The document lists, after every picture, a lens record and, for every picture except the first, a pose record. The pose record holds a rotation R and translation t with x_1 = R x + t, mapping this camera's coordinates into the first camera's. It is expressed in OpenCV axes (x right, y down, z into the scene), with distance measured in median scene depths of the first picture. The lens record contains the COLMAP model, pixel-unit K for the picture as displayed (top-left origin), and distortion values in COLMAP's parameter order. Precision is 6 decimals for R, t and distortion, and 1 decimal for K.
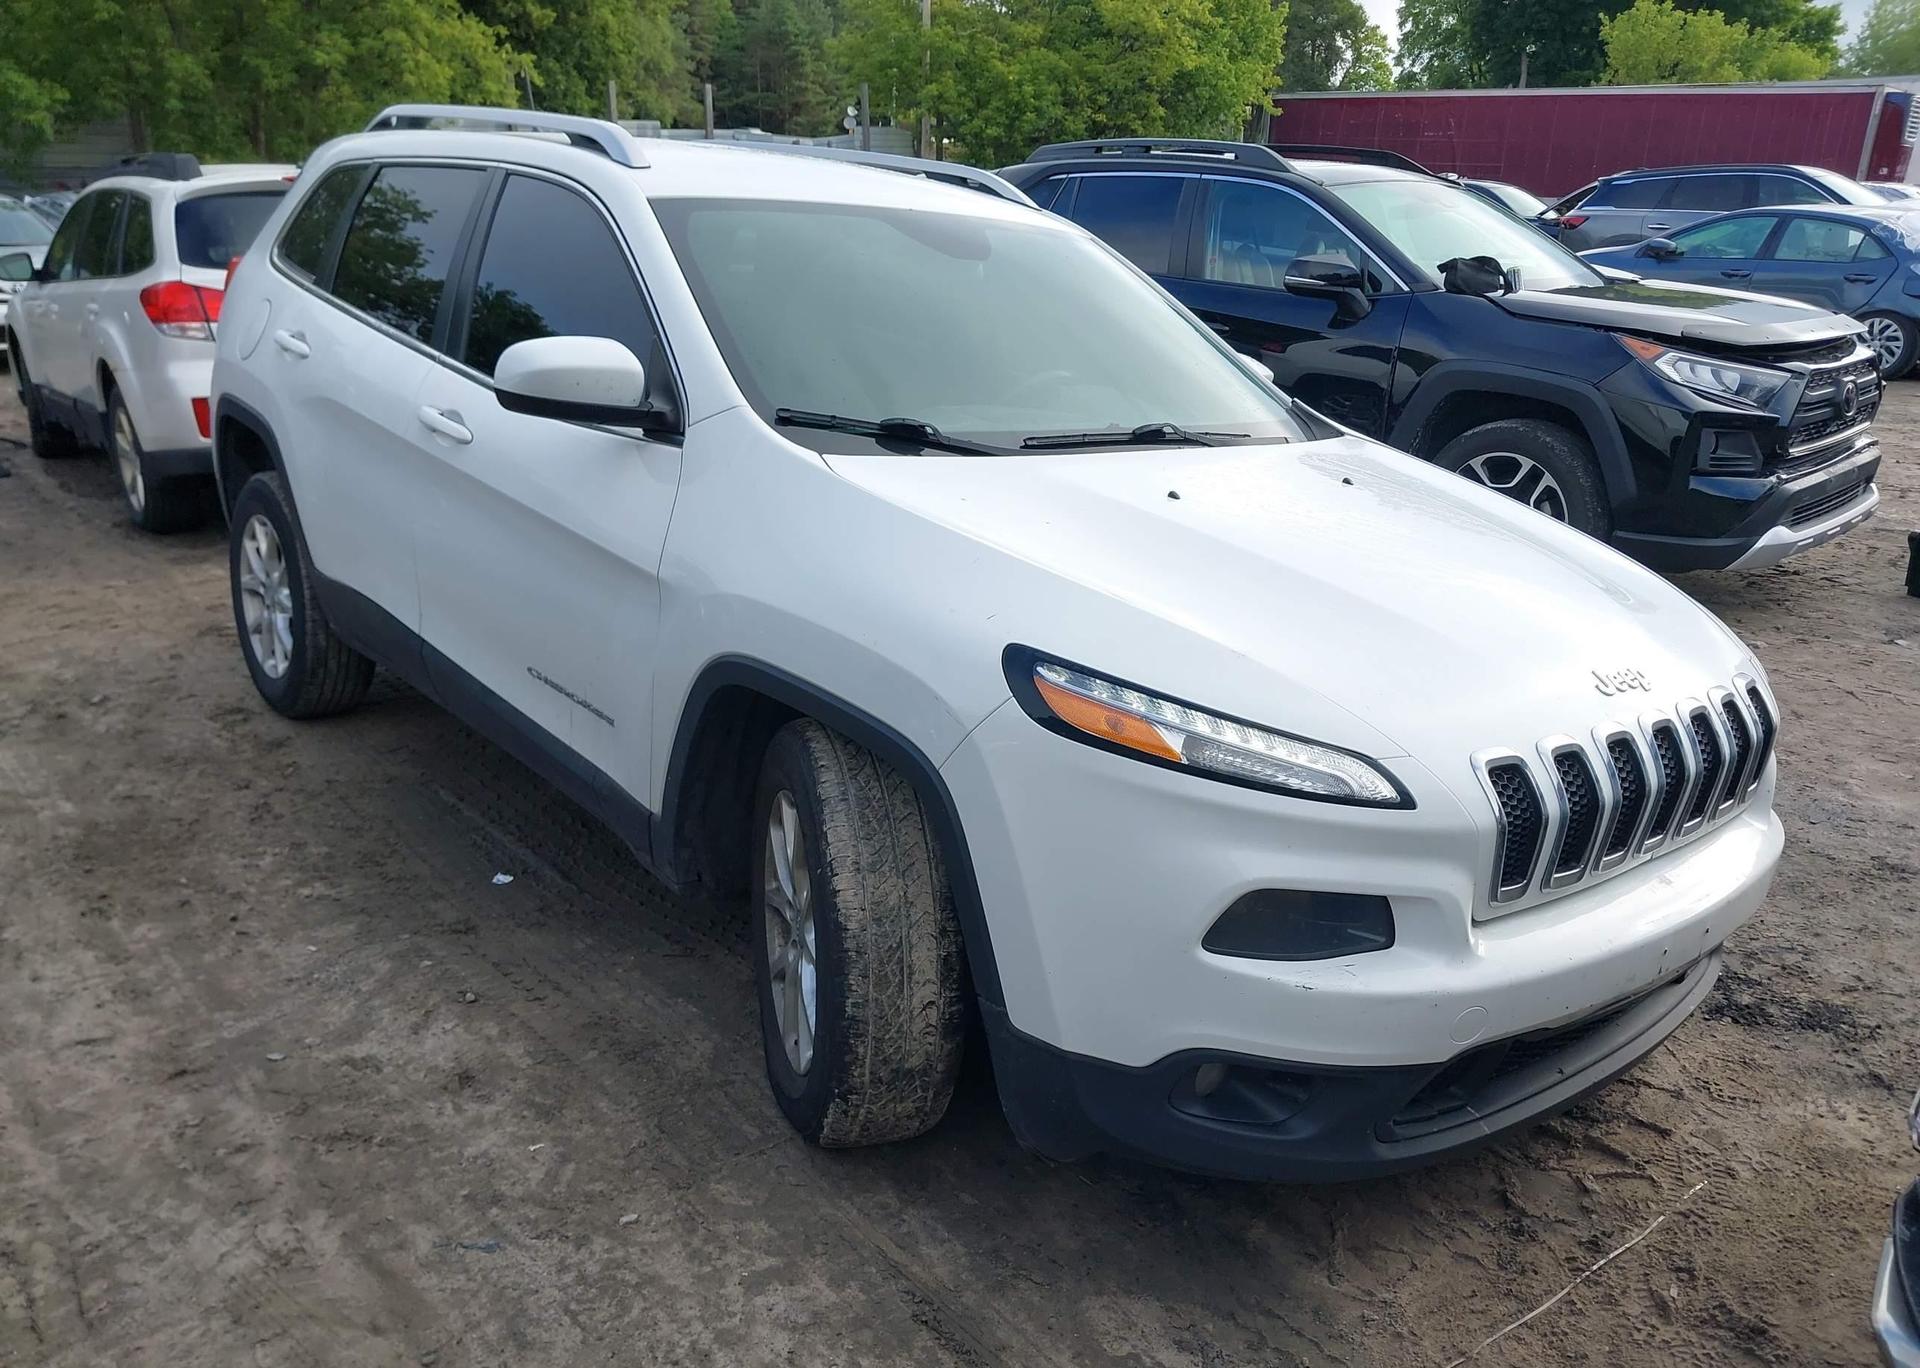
lens RADIAL K [[1538.6, 0, 966.7], [0, 1538.6, 698.5], [0, 0, 1]] dist [0.000644, 0.006302]
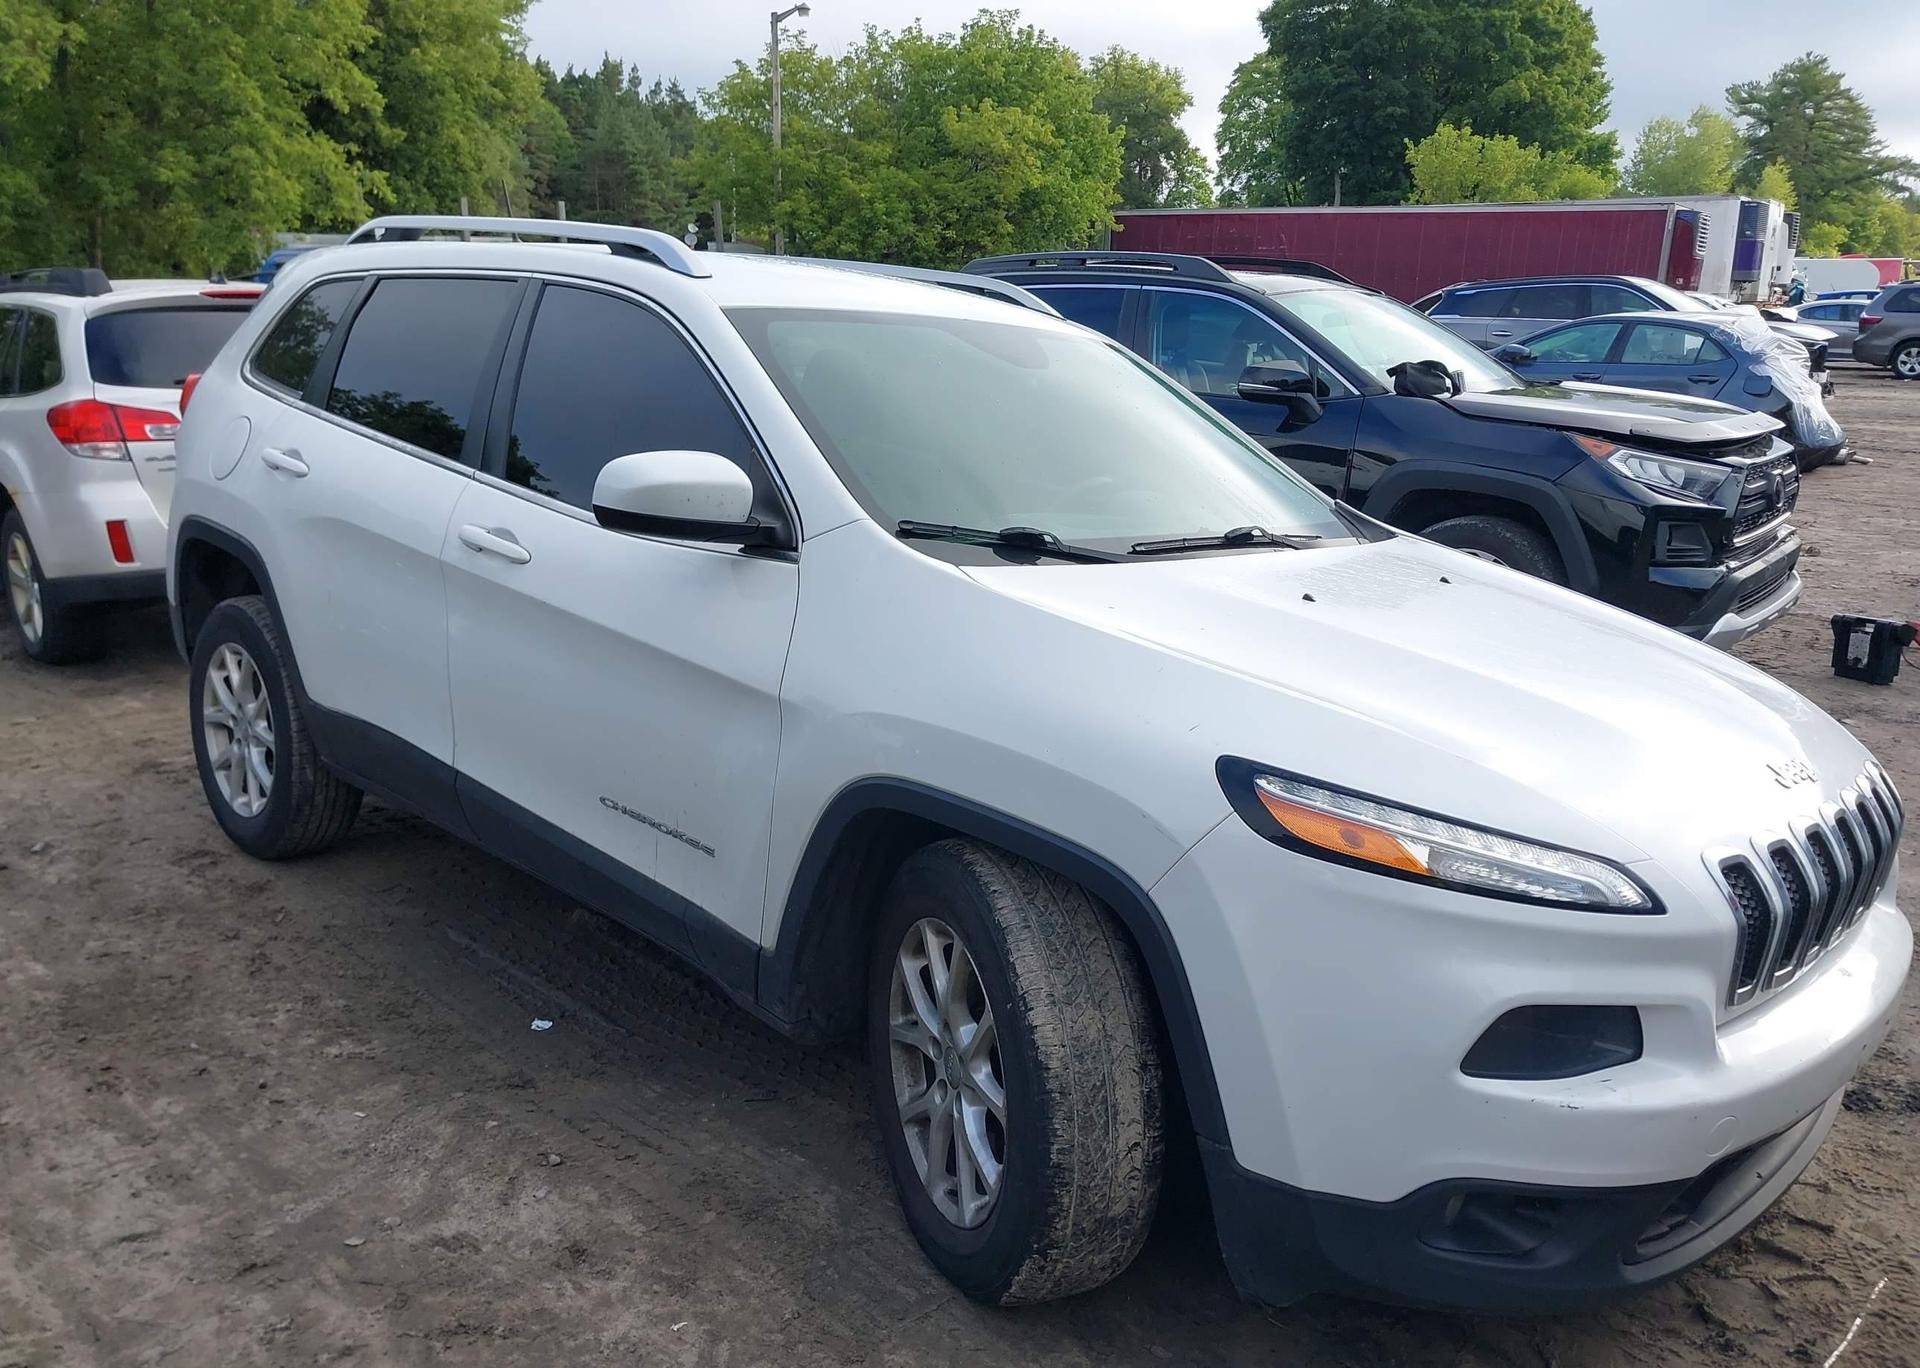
lens RADIAL K [[1539.9, 0, 966.0], [0, 1539.9, 687.3], [0, 0, 1]] dist [0.007719, -0.007580]
pose [[0.994777, -0.030187, 0.097510, -0.112852], [0.037400, 0.996630, -0.073008, -0.007471], [-0.094978, 0.076274, 0.992553, 0.029665]]
